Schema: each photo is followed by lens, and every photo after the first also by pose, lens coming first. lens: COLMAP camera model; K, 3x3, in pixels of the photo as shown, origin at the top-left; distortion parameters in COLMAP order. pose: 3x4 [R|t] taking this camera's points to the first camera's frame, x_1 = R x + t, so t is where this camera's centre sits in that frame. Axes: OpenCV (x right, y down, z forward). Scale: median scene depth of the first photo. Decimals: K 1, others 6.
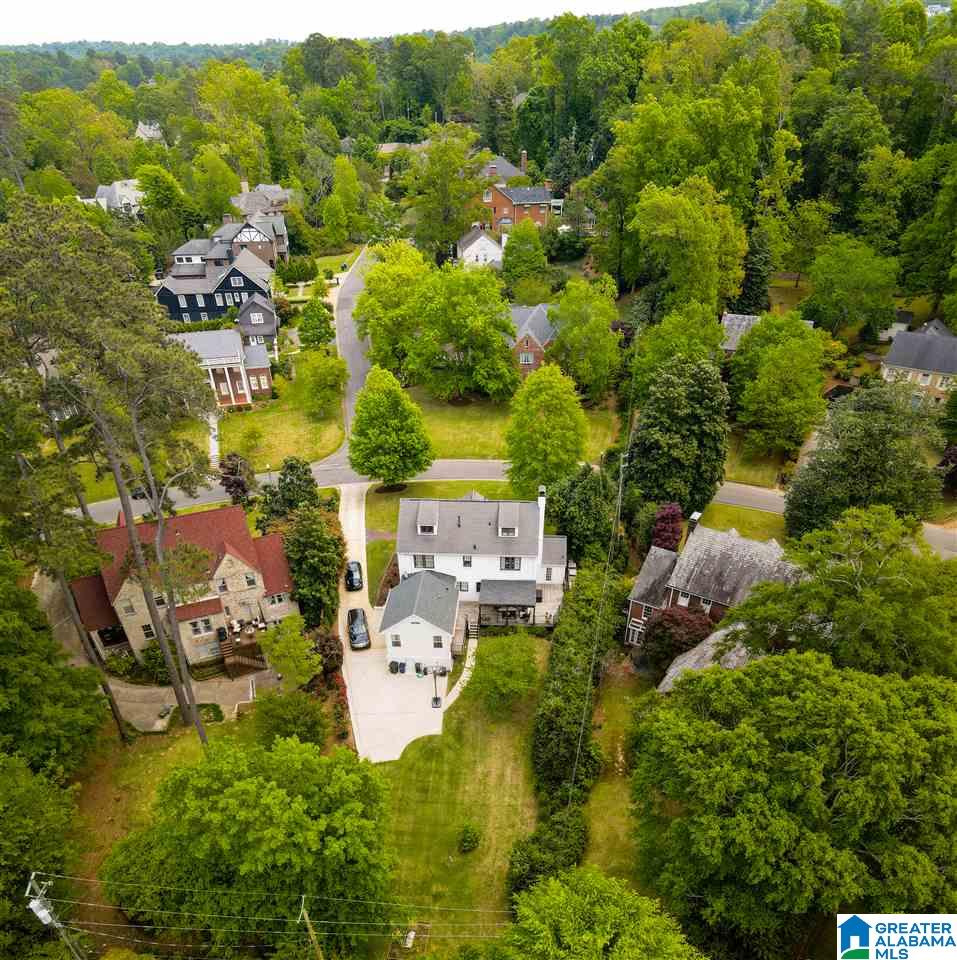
lens RADIAL K [[942.5, 0, 447.6], [0, 942.5, 428.4], [0, 0, 1]] dist [0.003405, 0.005732]
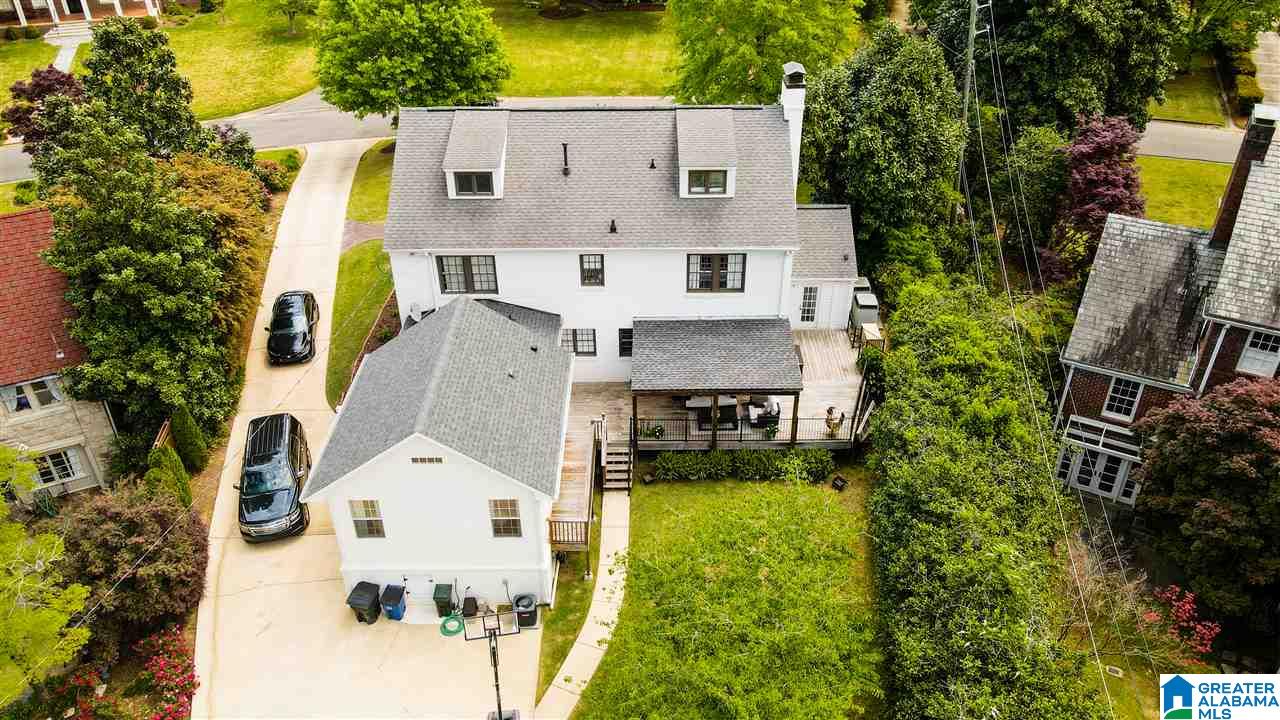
lens RADIAL K [[941.9, 0, 640.0], [0, 941.9, 360.0], [0, 0, 1]] dist [0.029449, 0.000492]
pose [[0.996123, -0.031366, 0.082193, 0.008927], [0.017642, 0.986524, 0.162662, 0.118183], [-0.086187, -0.160581, 0.983252, 0.654976]]
